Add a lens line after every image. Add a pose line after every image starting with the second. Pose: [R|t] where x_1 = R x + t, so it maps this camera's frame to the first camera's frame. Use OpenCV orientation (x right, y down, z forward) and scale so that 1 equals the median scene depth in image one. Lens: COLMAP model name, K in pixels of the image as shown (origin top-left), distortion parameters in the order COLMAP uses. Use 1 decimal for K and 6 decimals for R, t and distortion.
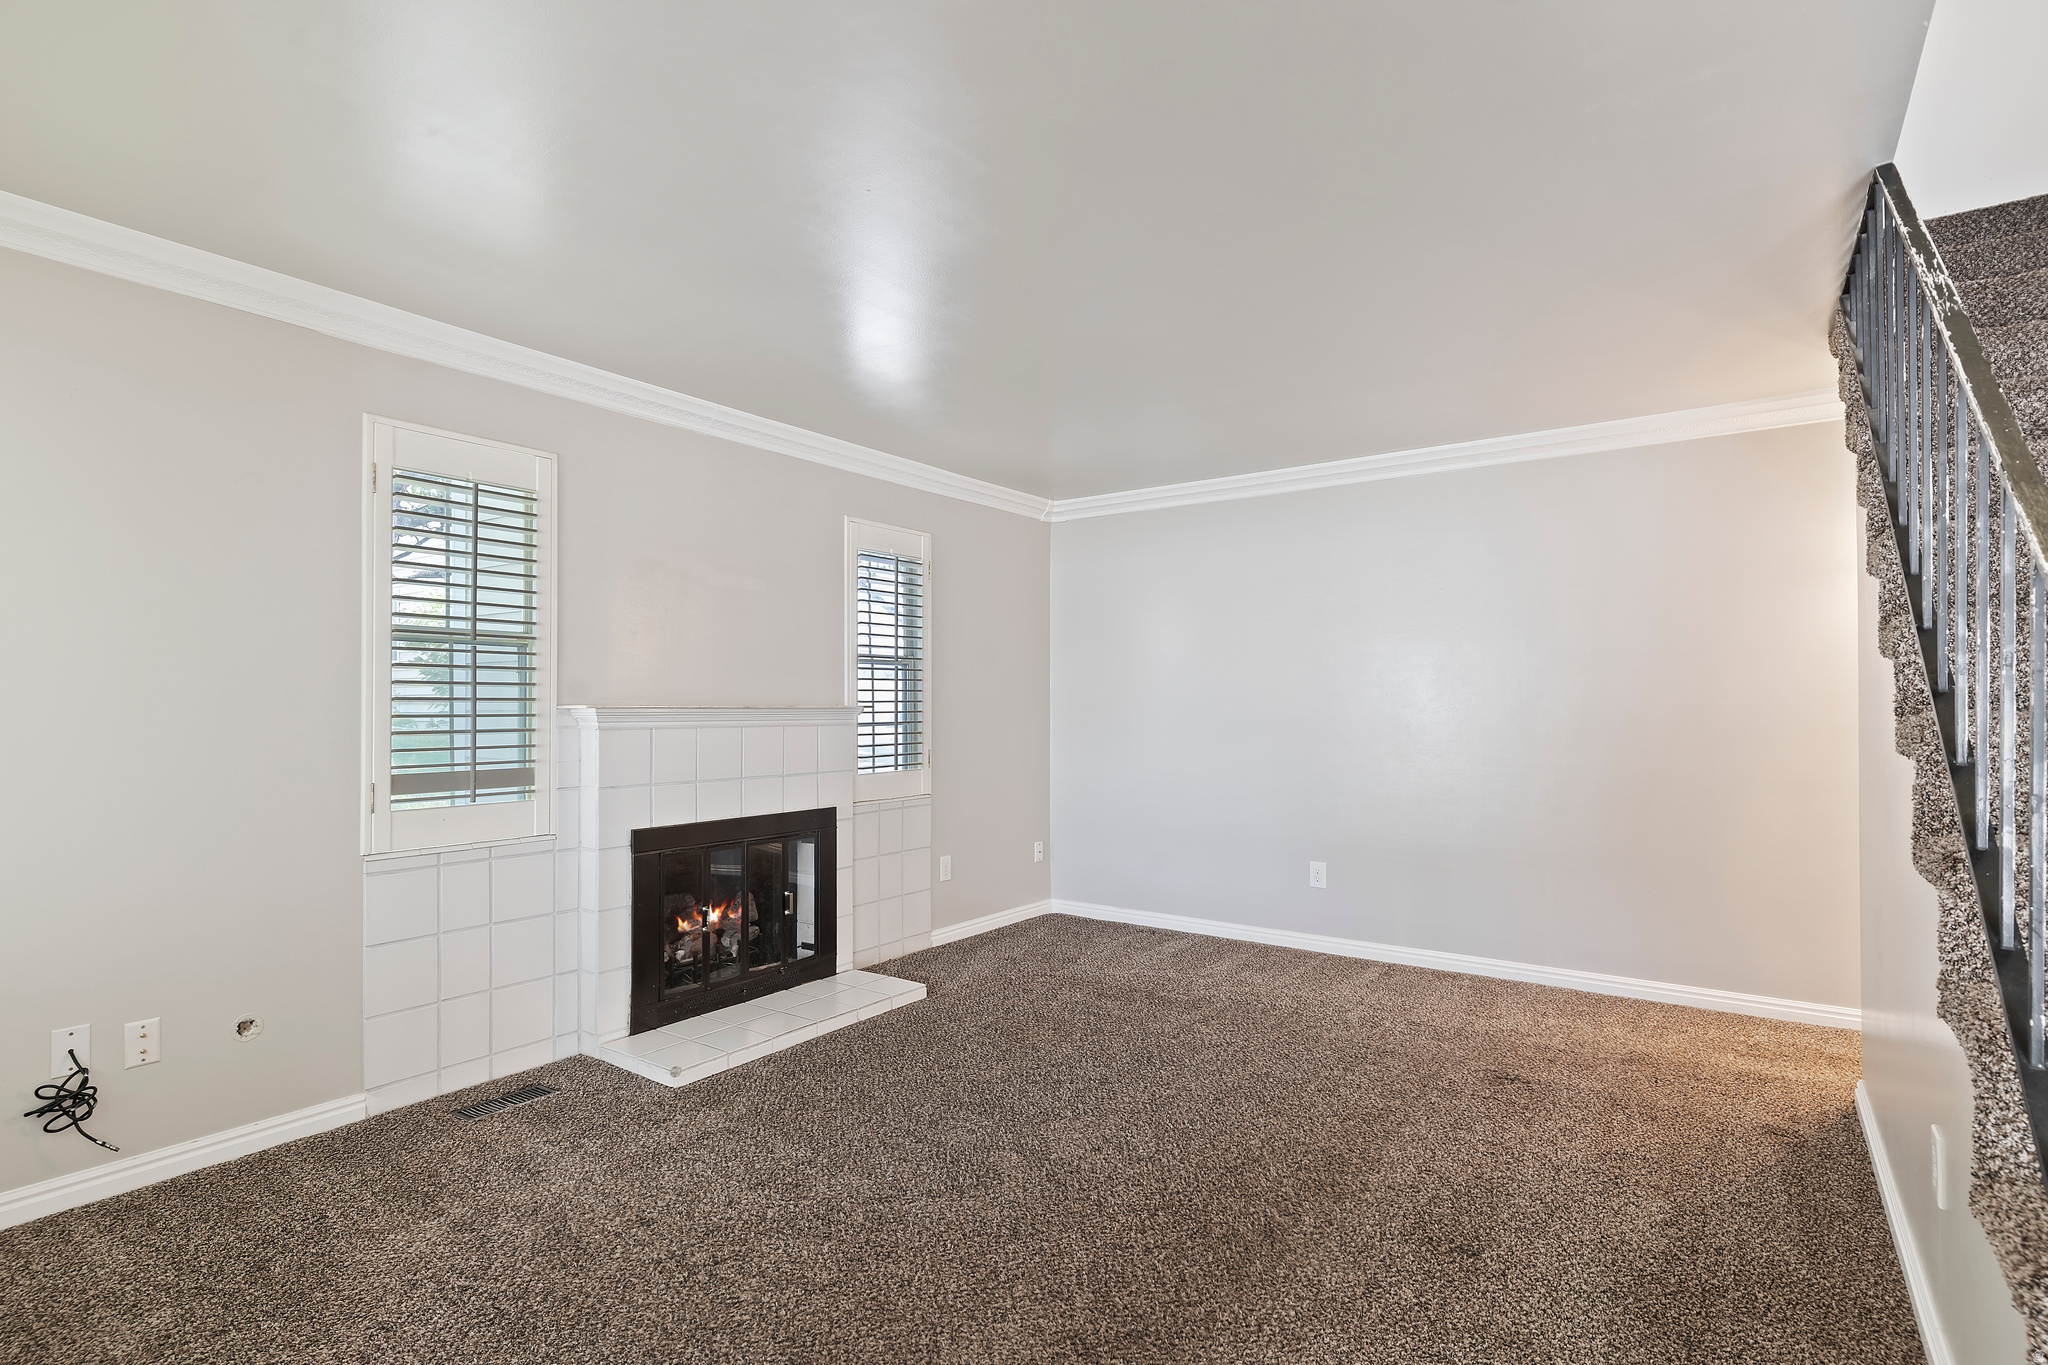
lens RADIAL K [[994.2, 0, 1028.7], [0, 994.2, 702.0], [0, 0, 1]] dist [-0.002609, -0.000948]
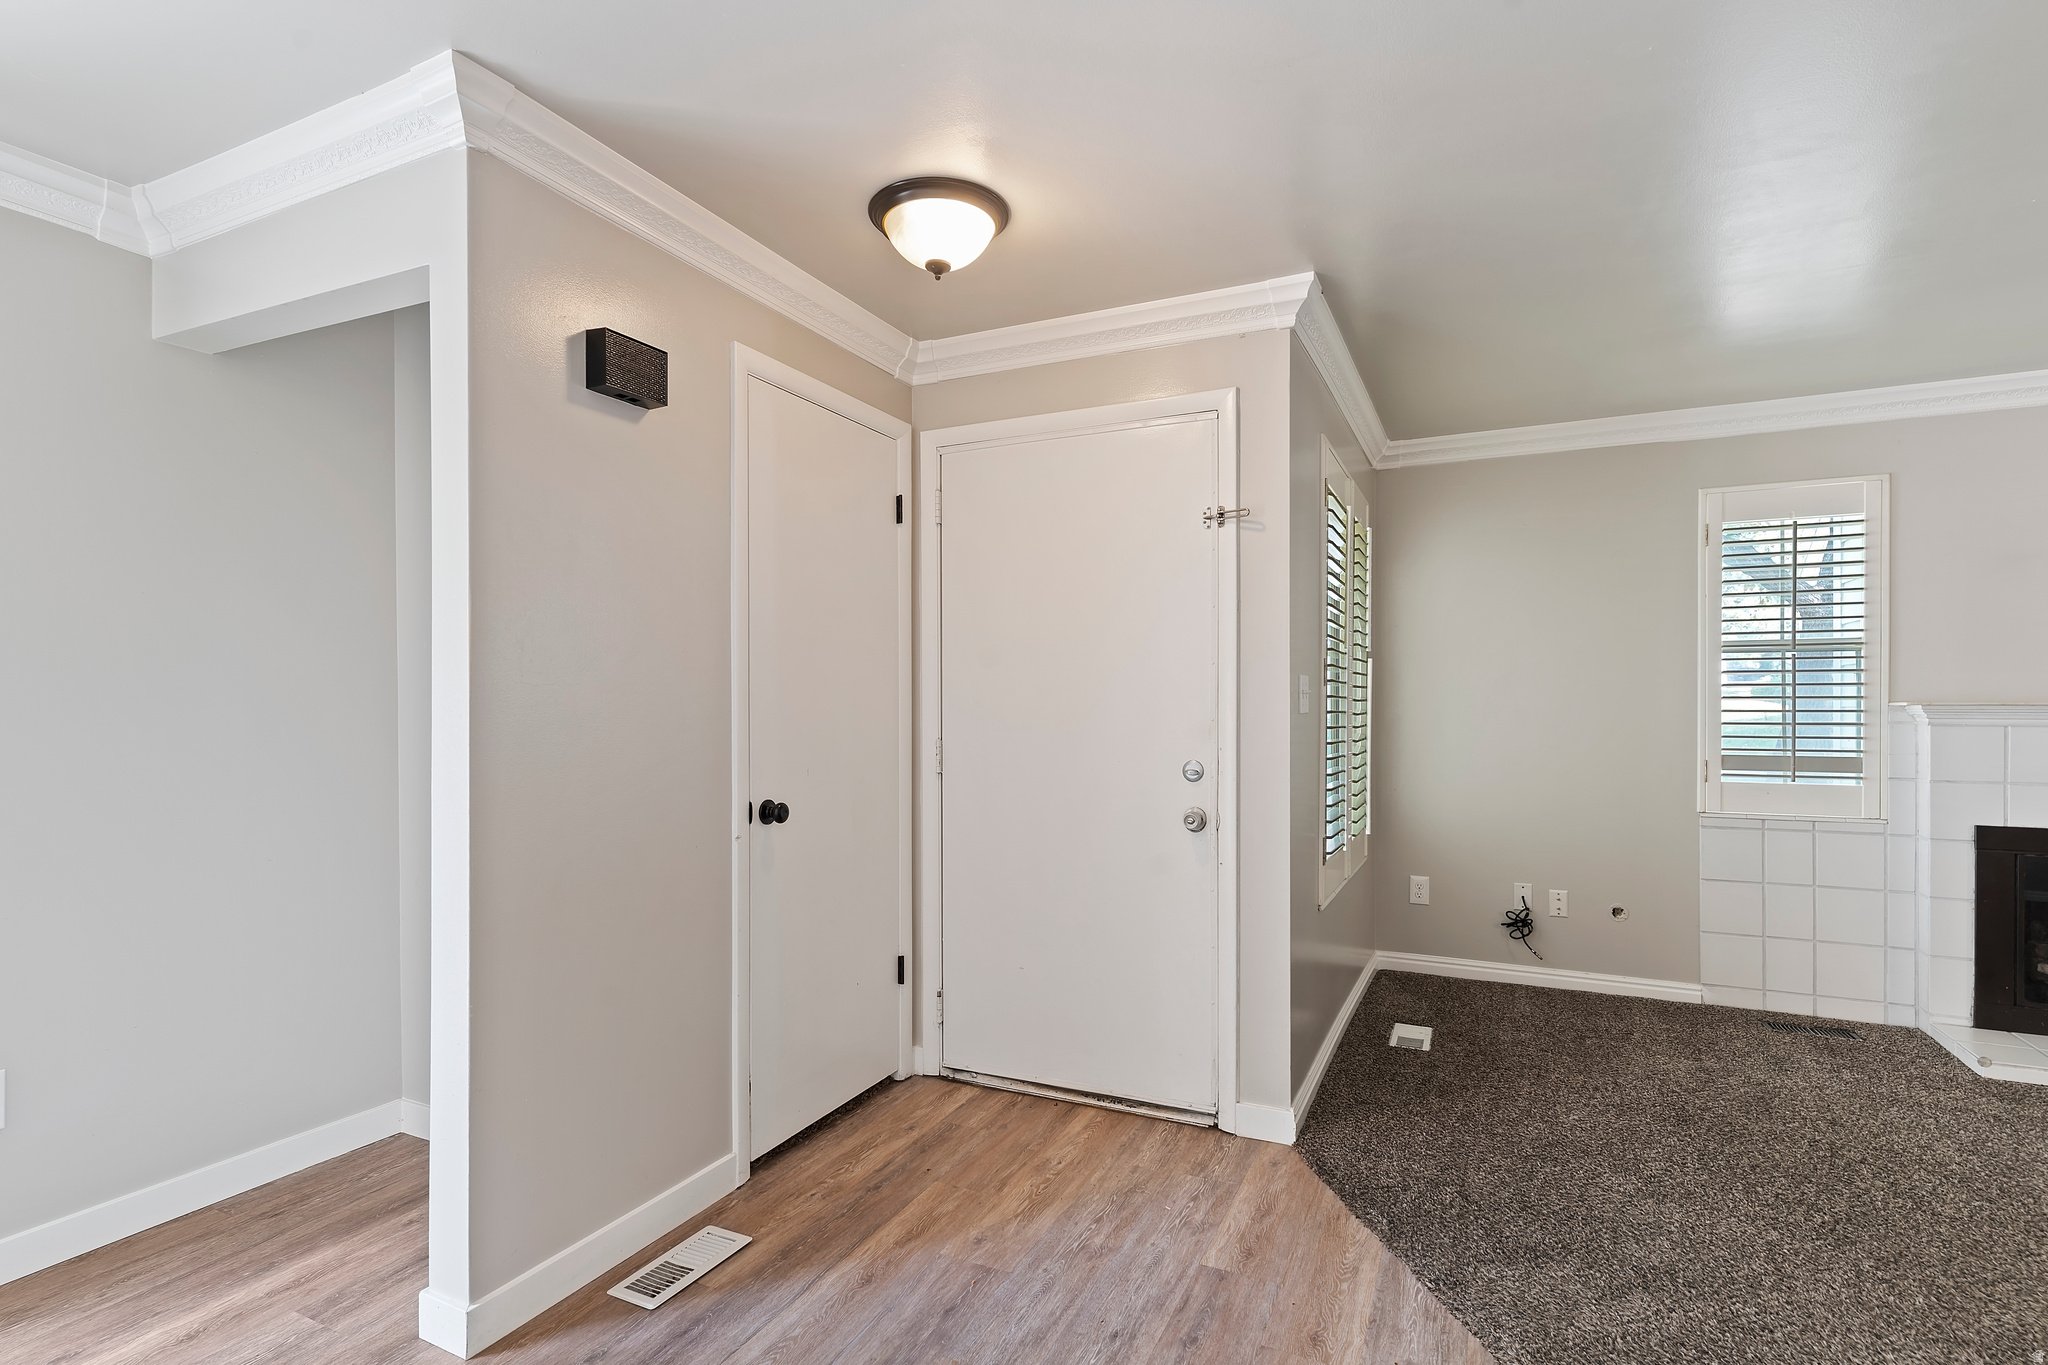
lens RADIAL K [[994.2, 0, 1026.9], [0, 994.2, 695.5], [0, 0, 1]] dist [-0.002609, -0.000948]
pose [[0.179152, -0.008617, -0.983784, 0.485058], [0.004034, 0.999960, -0.008024, 0.000524], [0.983813, -0.002531, 0.179179, -0.151264]]
